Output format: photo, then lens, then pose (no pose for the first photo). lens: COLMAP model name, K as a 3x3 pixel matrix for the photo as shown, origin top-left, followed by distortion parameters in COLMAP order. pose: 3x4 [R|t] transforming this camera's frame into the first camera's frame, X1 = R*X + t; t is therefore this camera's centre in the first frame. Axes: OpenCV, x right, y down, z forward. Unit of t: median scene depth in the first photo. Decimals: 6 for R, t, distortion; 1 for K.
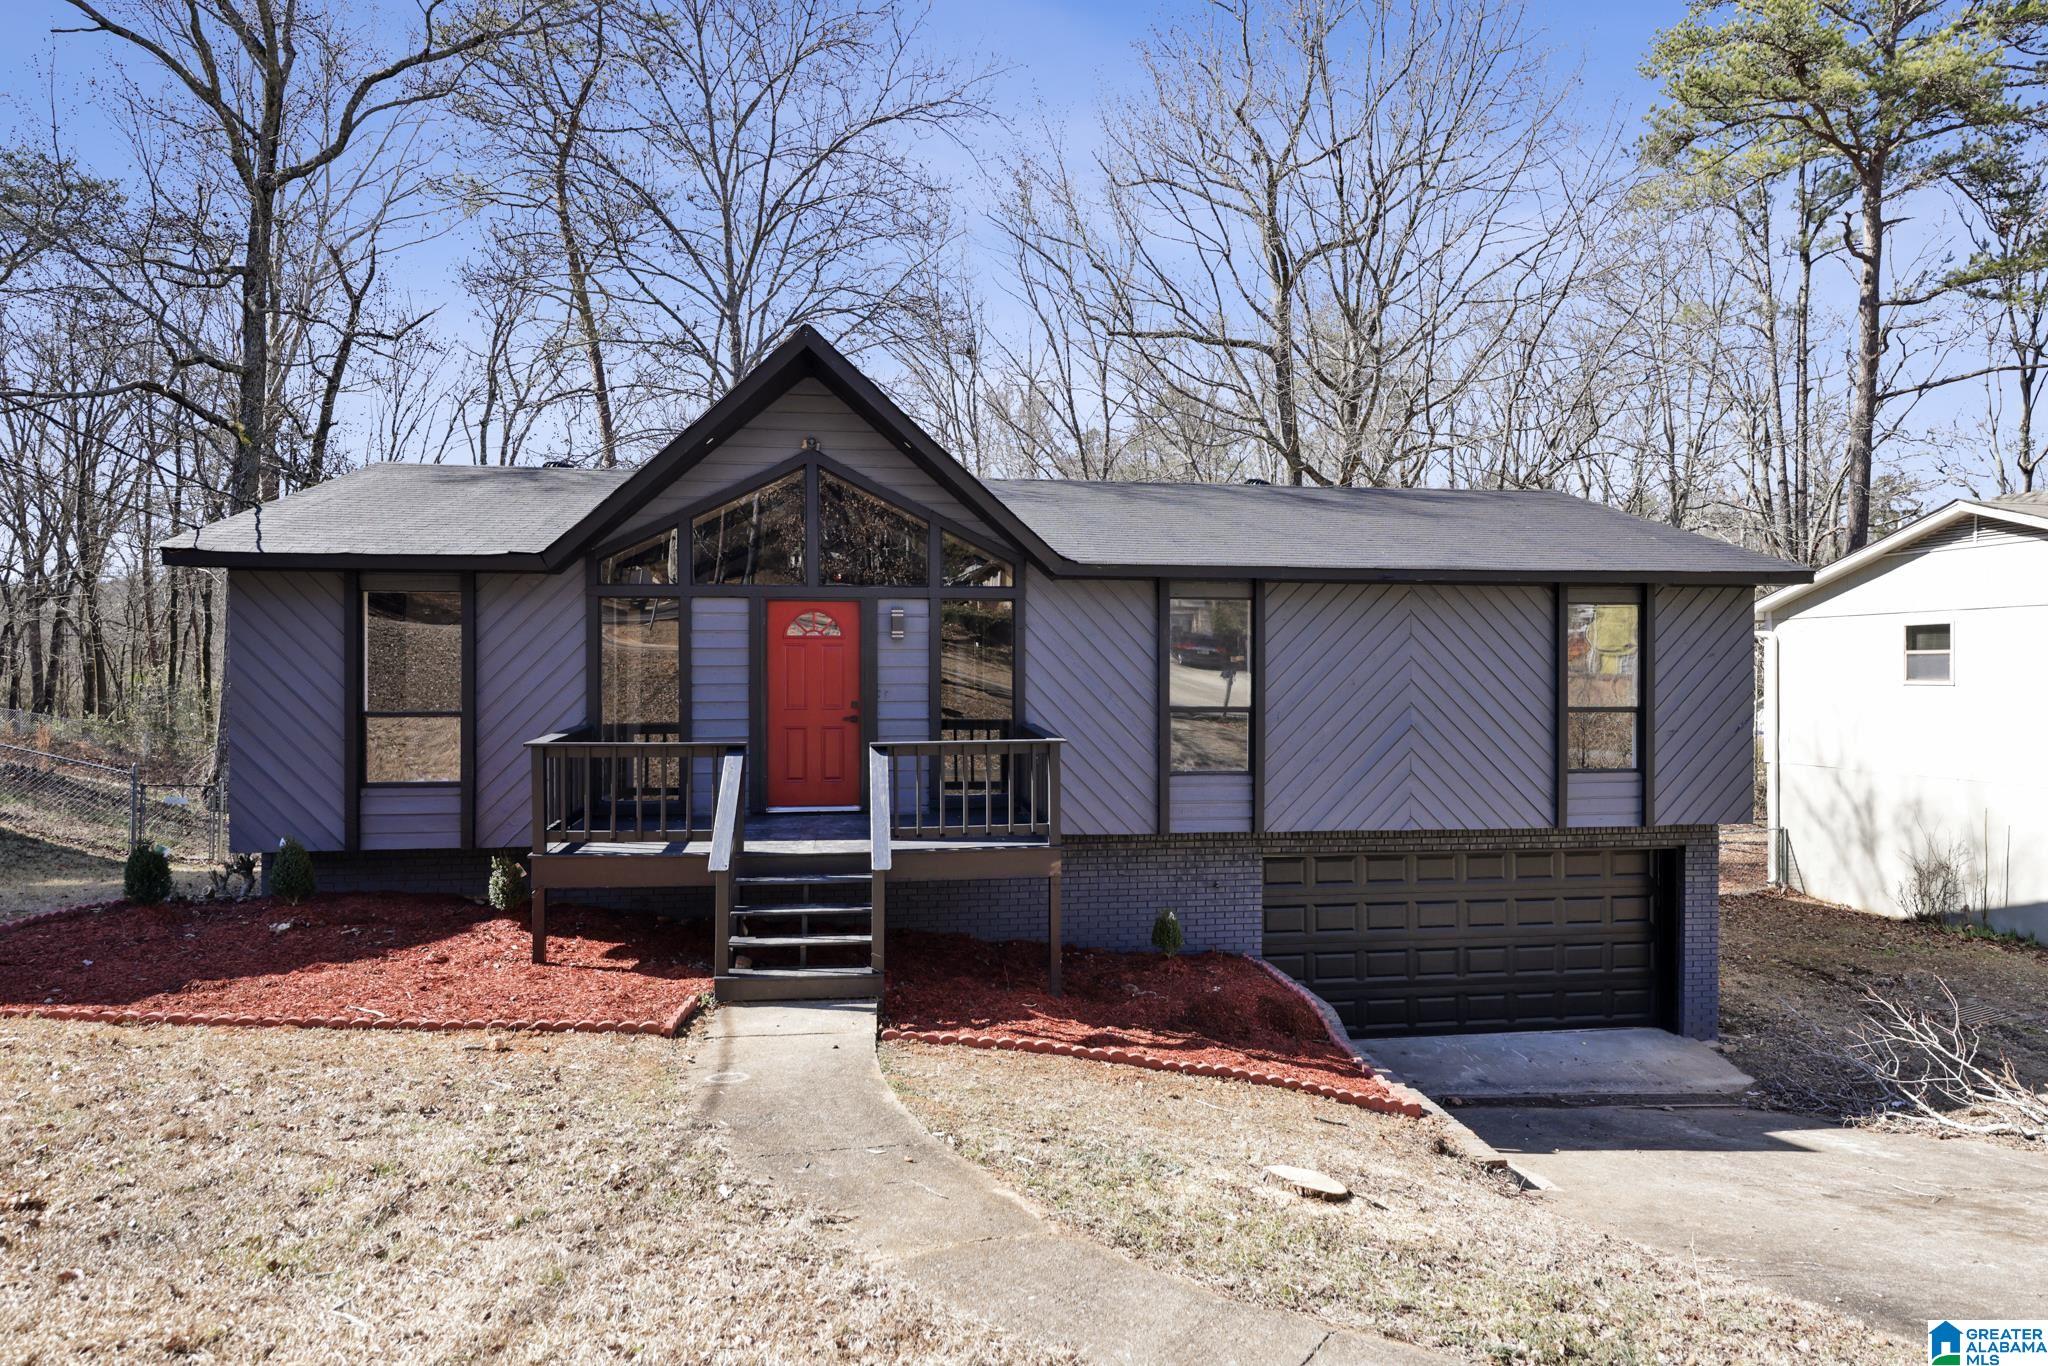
lens RADIAL K [[1165.3, 0, 1025.3], [0, 1165.3, 685.7], [0, 0, 1]] dist [0.012586, 0.000536]
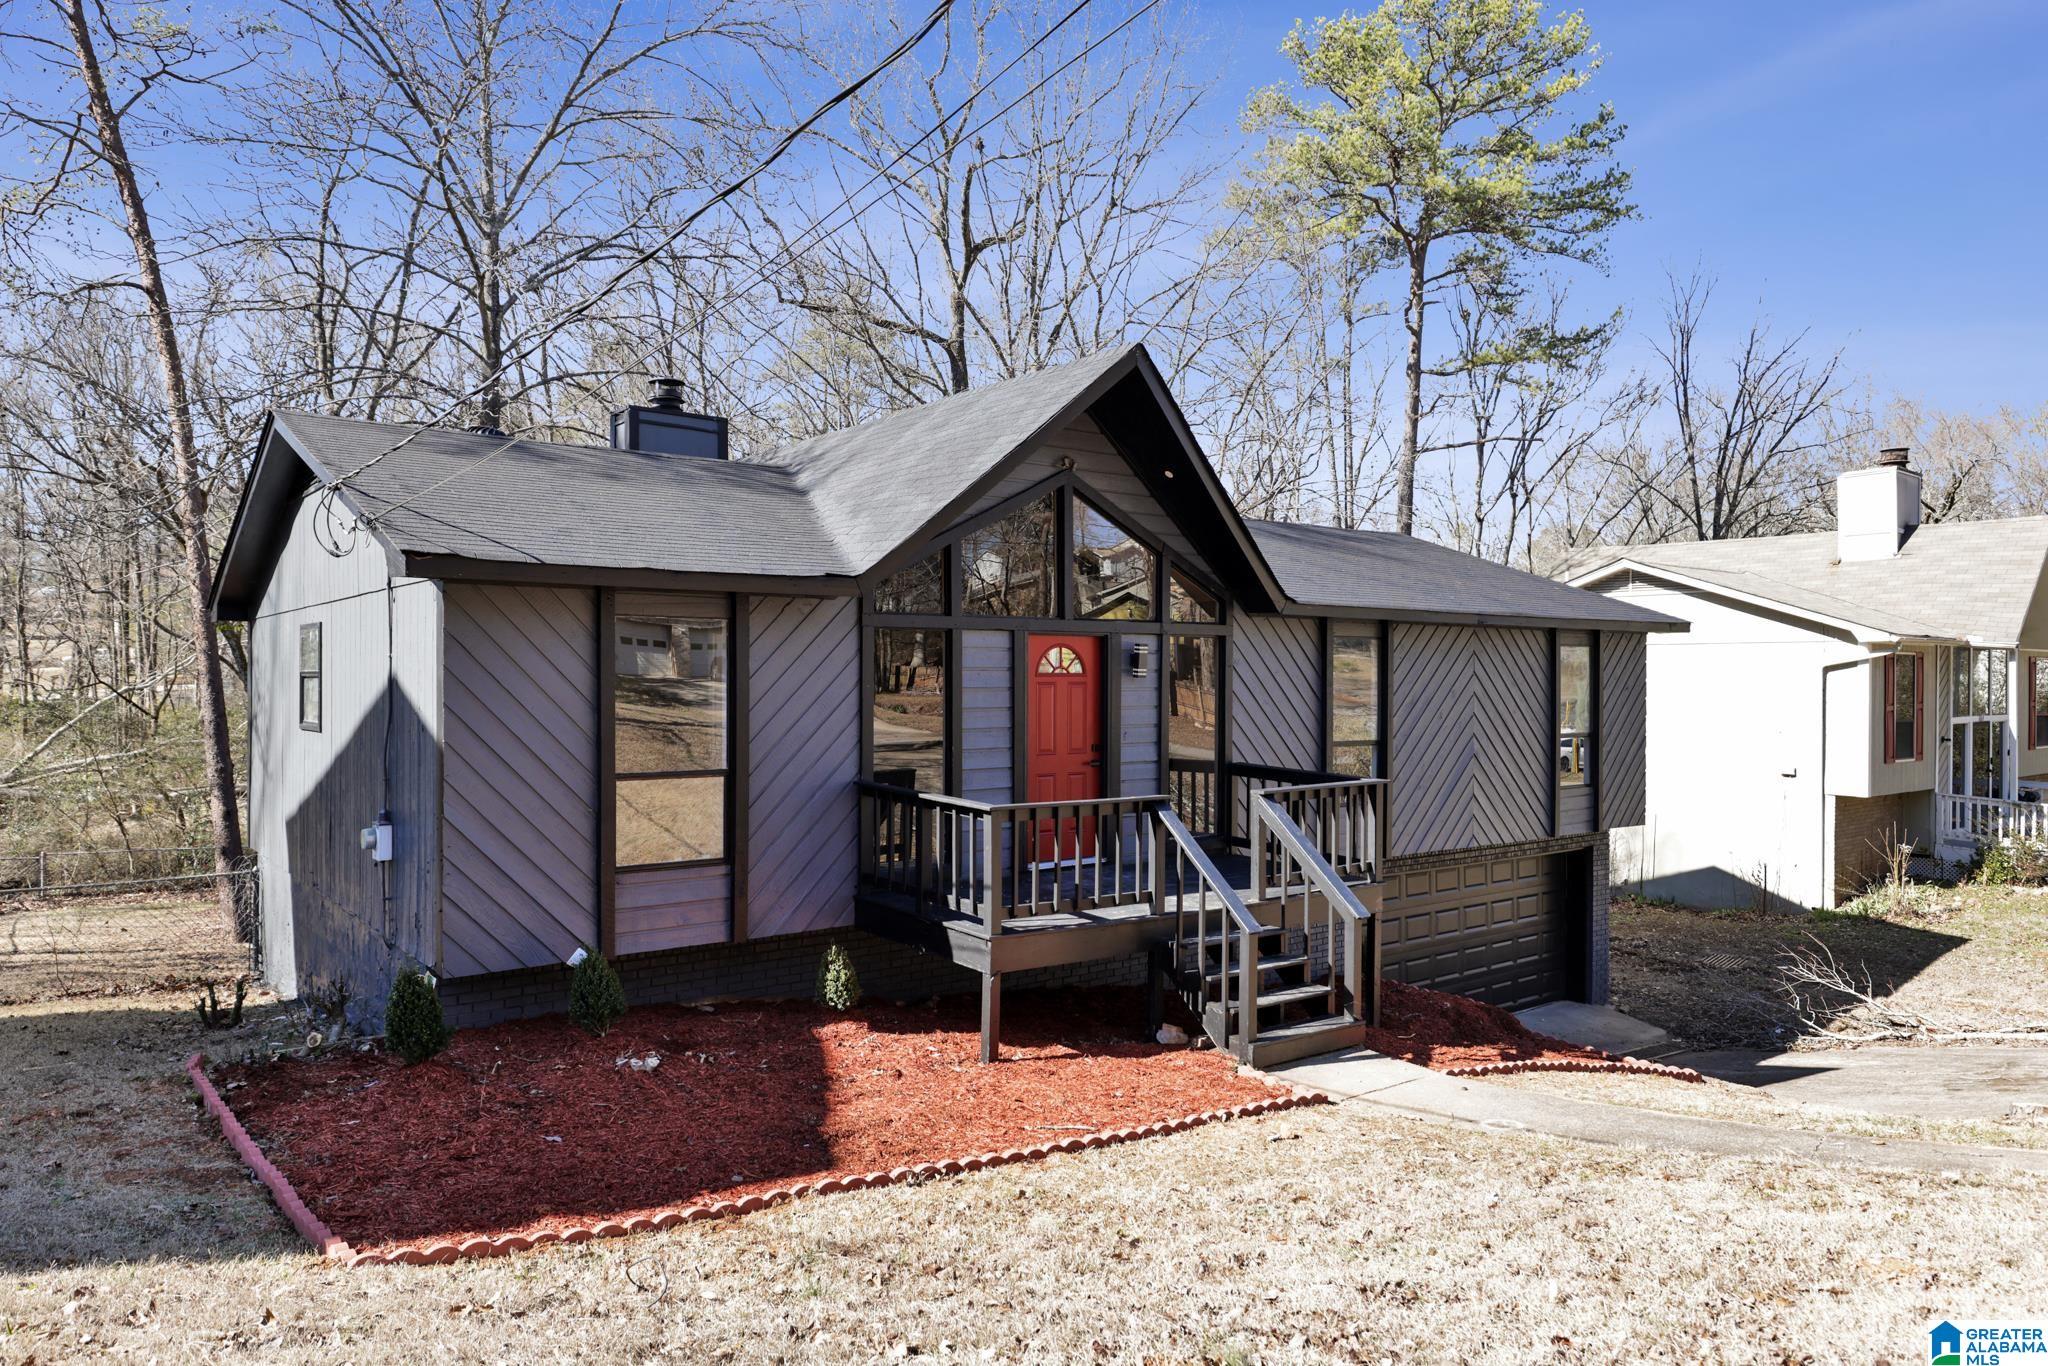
lens RADIAL K [[1344.1, 0, 1024.5], [0, 1344.1, 683.2], [0, 0, 1]] dist [0.001828, 0.001278]
pose [[0.867370, 0.000563, 0.497664, -0.744453], [0.001296, 0.999993, -0.003391, -0.031632], [-0.497663, 0.003587, 0.867363, 0.107022]]
